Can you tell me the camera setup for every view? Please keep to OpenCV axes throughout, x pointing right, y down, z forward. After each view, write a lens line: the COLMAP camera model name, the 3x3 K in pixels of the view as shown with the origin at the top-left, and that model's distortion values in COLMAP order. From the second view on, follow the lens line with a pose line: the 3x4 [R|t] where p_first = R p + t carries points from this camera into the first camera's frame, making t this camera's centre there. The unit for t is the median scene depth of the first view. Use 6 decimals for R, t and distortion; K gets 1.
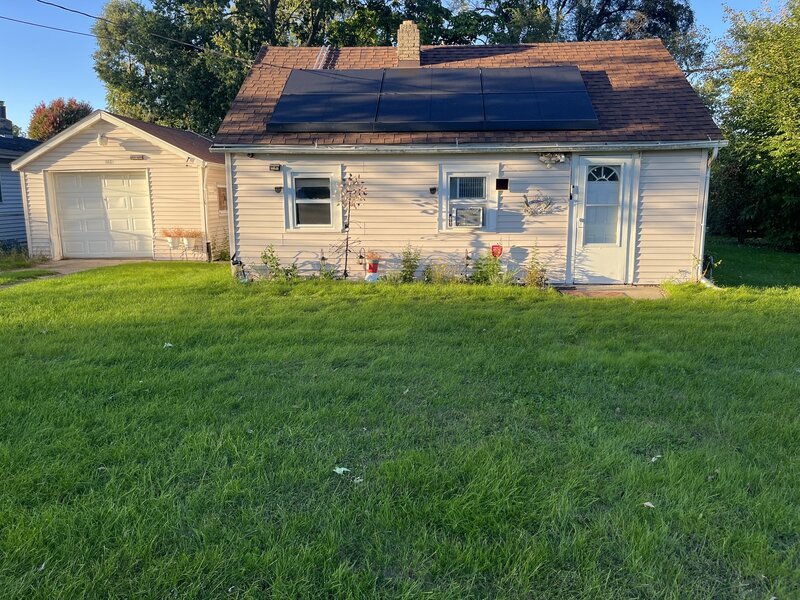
lens RADIAL K [[597.6, 0, 397.2], [0, 597.6, 294.5], [0, 0, 1]] dist [0.082788, -0.111265]
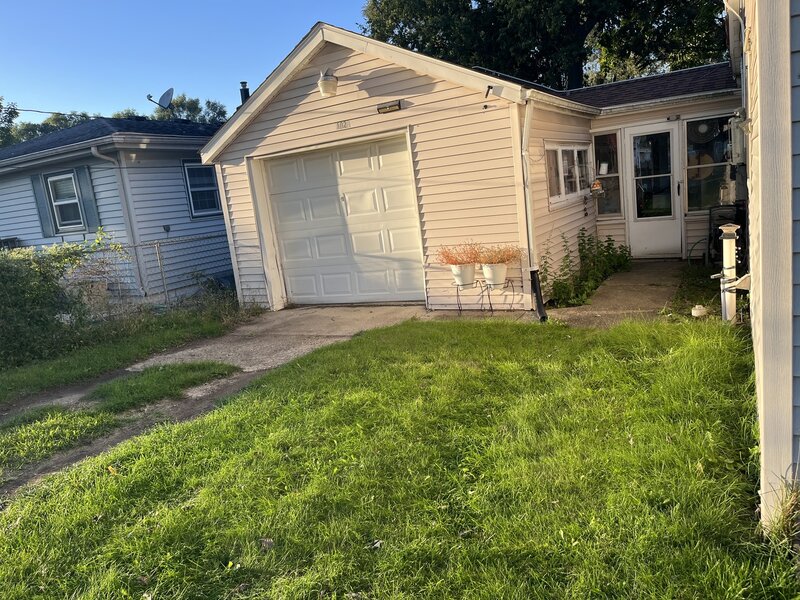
lens RADIAL K [[597.6, 0, 397.2], [0, 597.6, 294.5], [0, 0, 1]] dist [0.082788, -0.111265]
pose [[0.899593, -0.024289, -0.436053, -0.272325], [0.038722, 0.998956, 0.024240, -0.108318], [0.435009, -0.038690, 0.899595, 0.708582]]
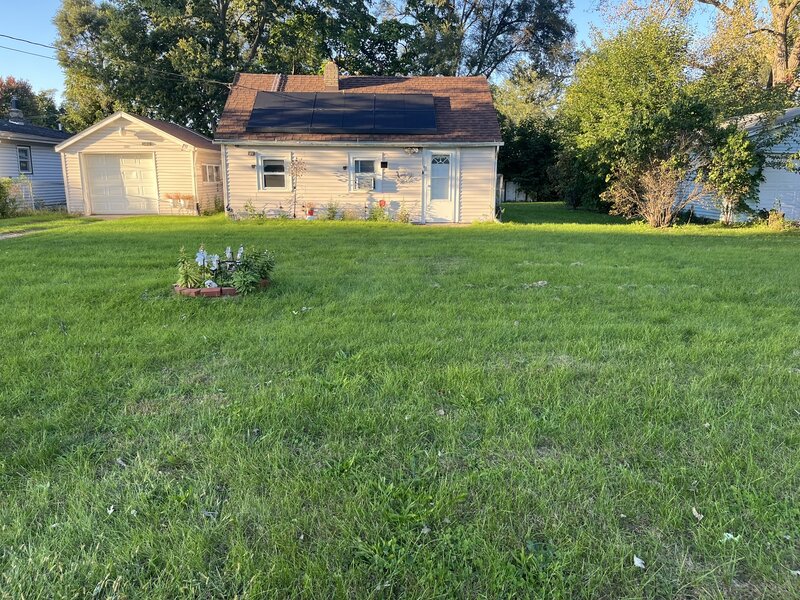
lens RADIAL K [[597.6, 0, 397.2], [0, 597.6, 294.5], [0, 0, 1]] dist [0.082788, -0.111265]
pose [[0.995574, -0.011934, 0.093220, 0.039249], [0.009076, 0.999478, 0.031016, 0.123577], [-0.093542, -0.030033, 0.995162, -0.664684]]
